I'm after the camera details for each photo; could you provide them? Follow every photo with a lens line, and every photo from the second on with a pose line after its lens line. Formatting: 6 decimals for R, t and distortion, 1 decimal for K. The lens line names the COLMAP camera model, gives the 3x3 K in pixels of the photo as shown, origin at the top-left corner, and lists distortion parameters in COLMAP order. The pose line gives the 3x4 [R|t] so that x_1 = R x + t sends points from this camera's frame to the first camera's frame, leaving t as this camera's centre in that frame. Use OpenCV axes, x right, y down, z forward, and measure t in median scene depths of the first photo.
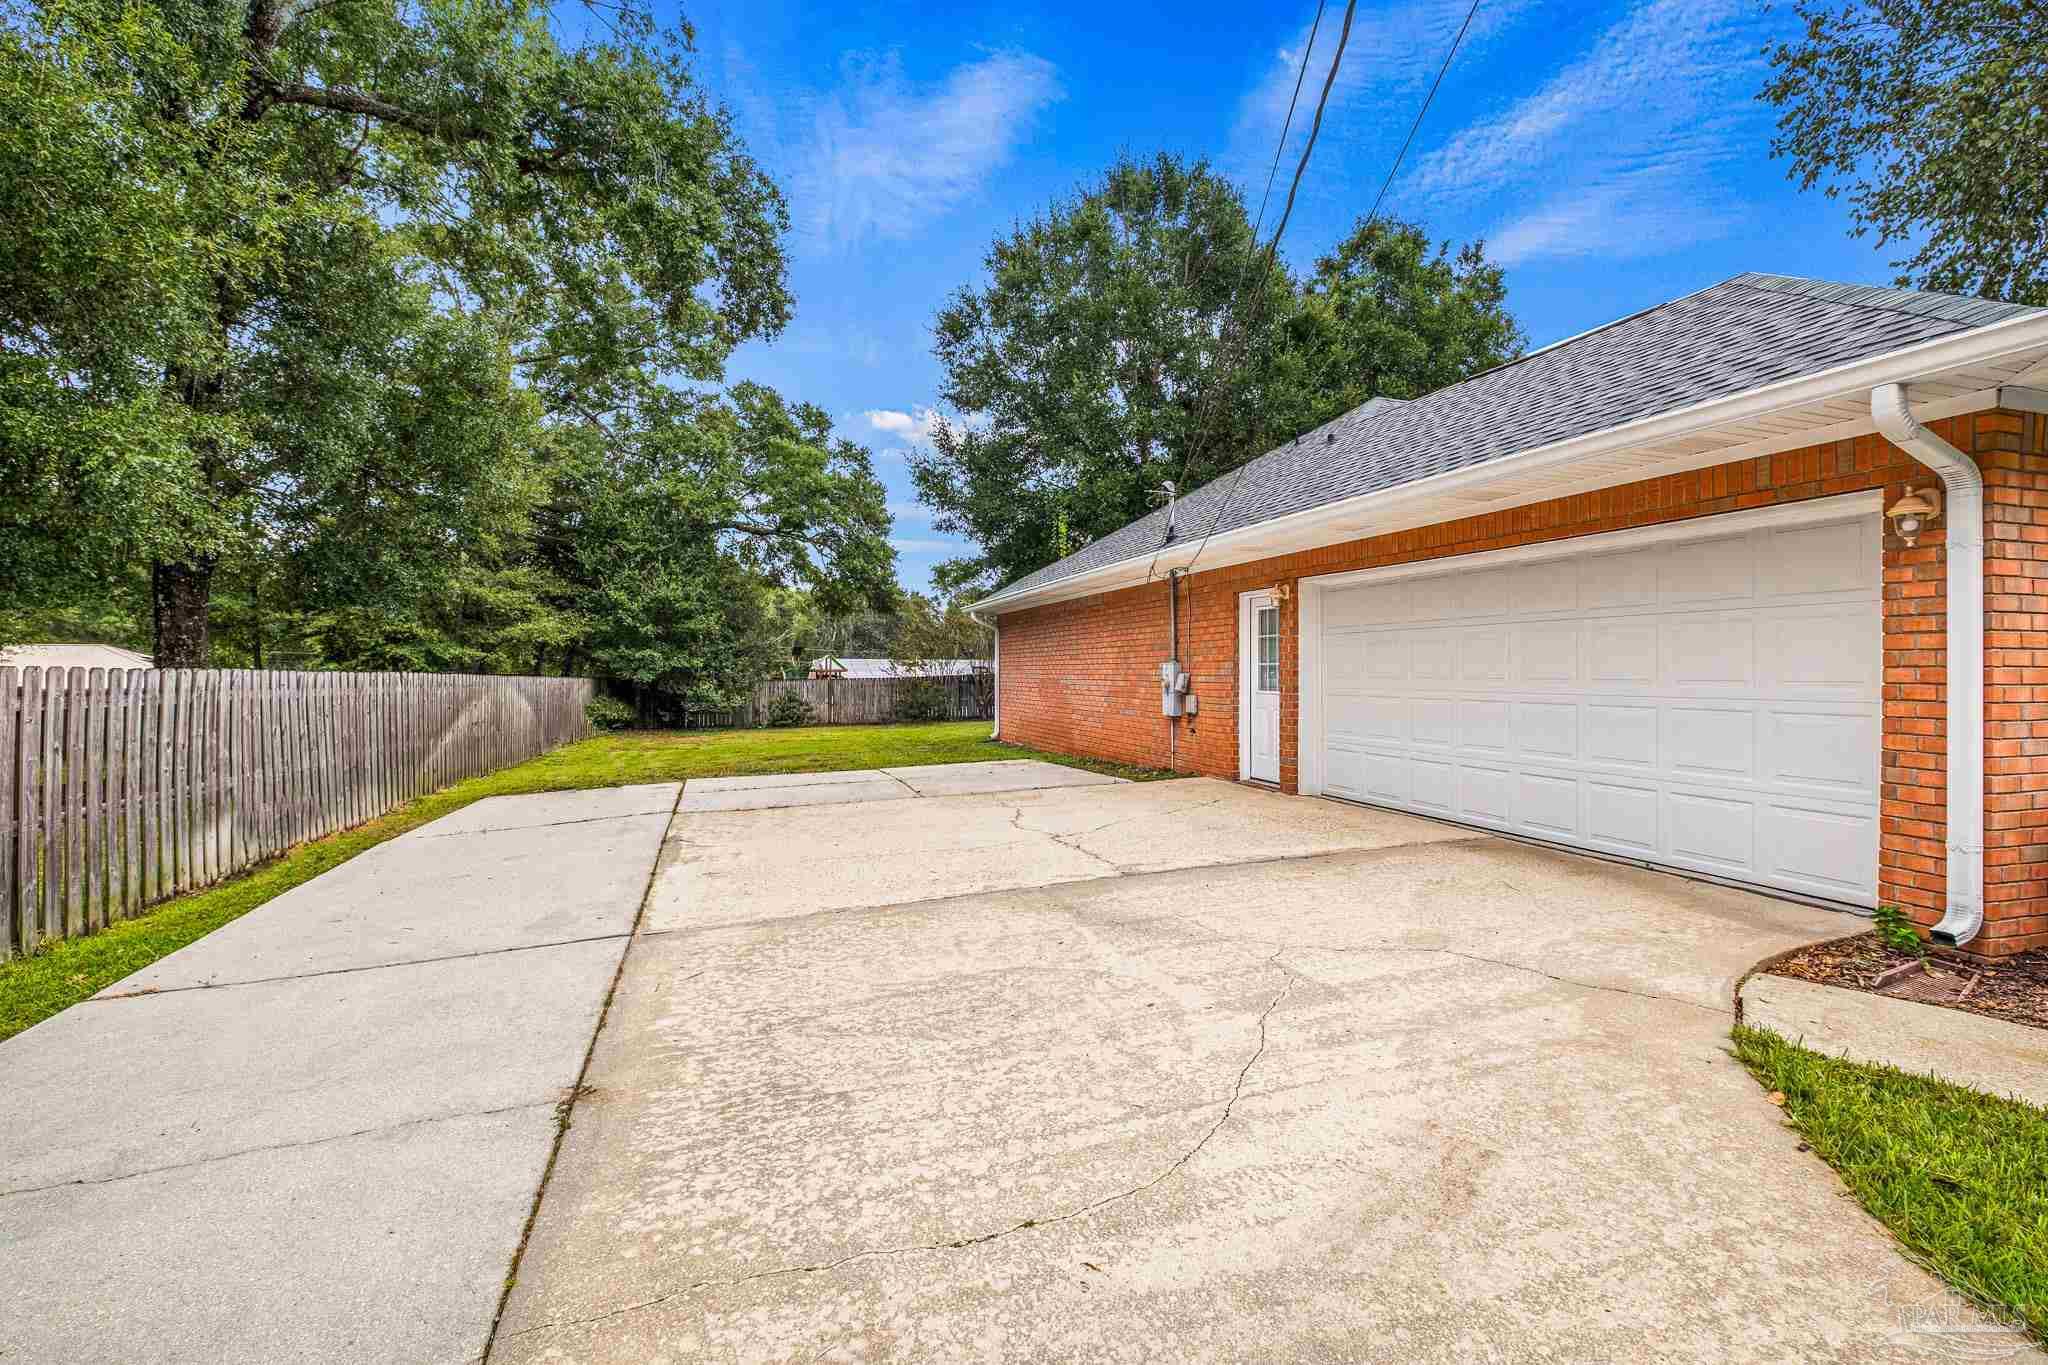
lens RADIAL K [[995.7, 0, 1026.8], [0, 995.7, 677.8], [0, 0, 1]] dist [0.003465, 0.001220]
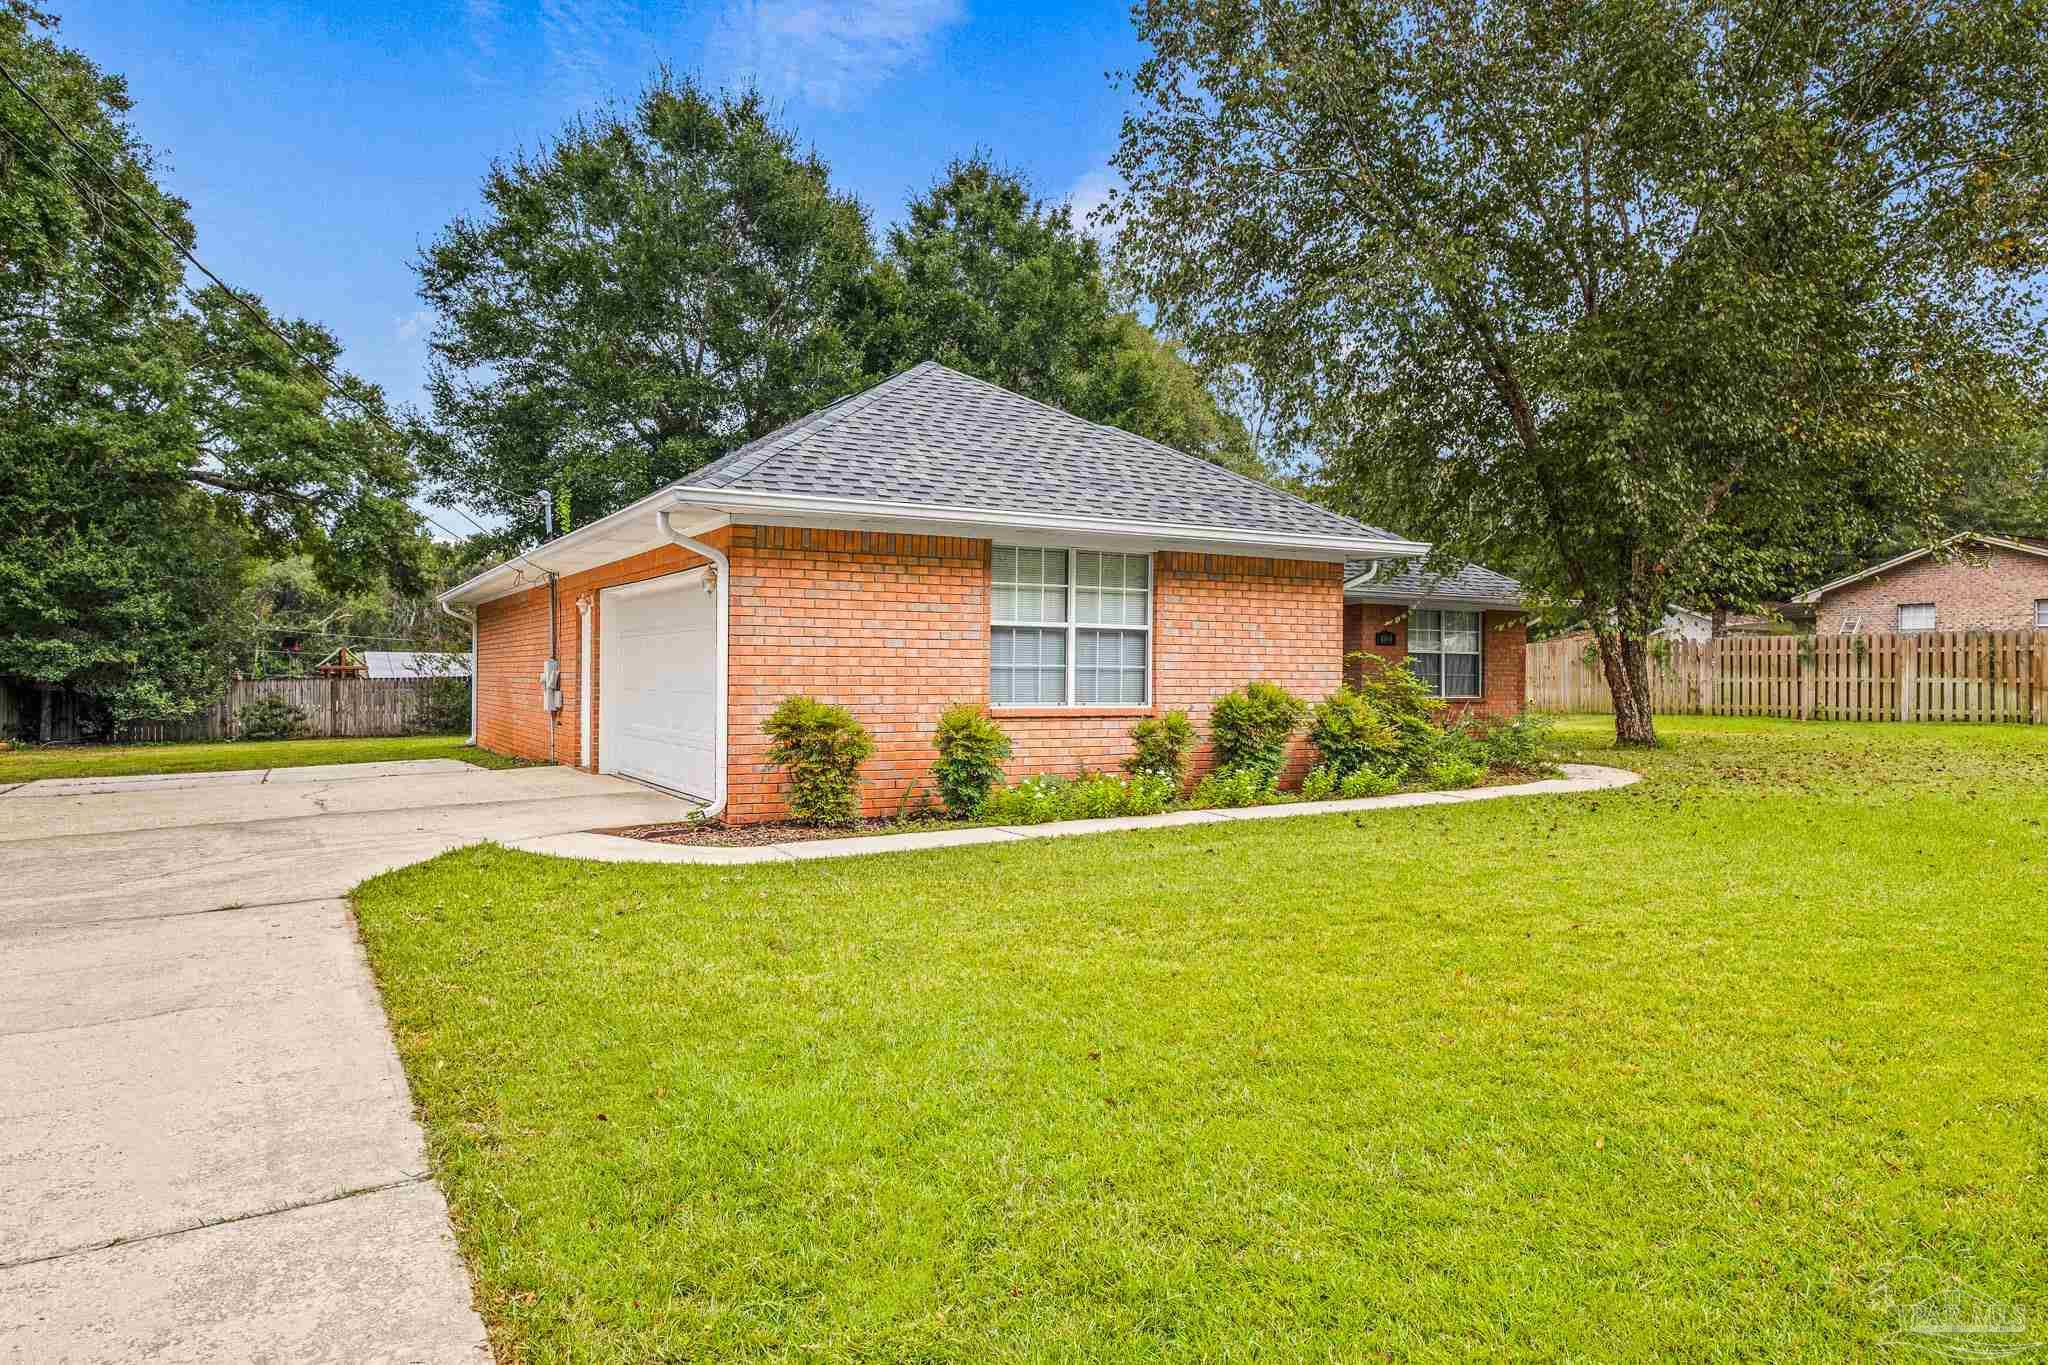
lens RADIAL K [[1371.9, 0, 1017.1], [0, 1371.9, 679.7], [0, 0, 1]] dist [0.007348, -0.002217]
pose [[0.977123, 0.002769, 0.212659, 0.118057], [-0.002594, 0.999996, -0.001099, 0.002142], [-0.212661, 0.000522, 0.977126, -0.196788]]
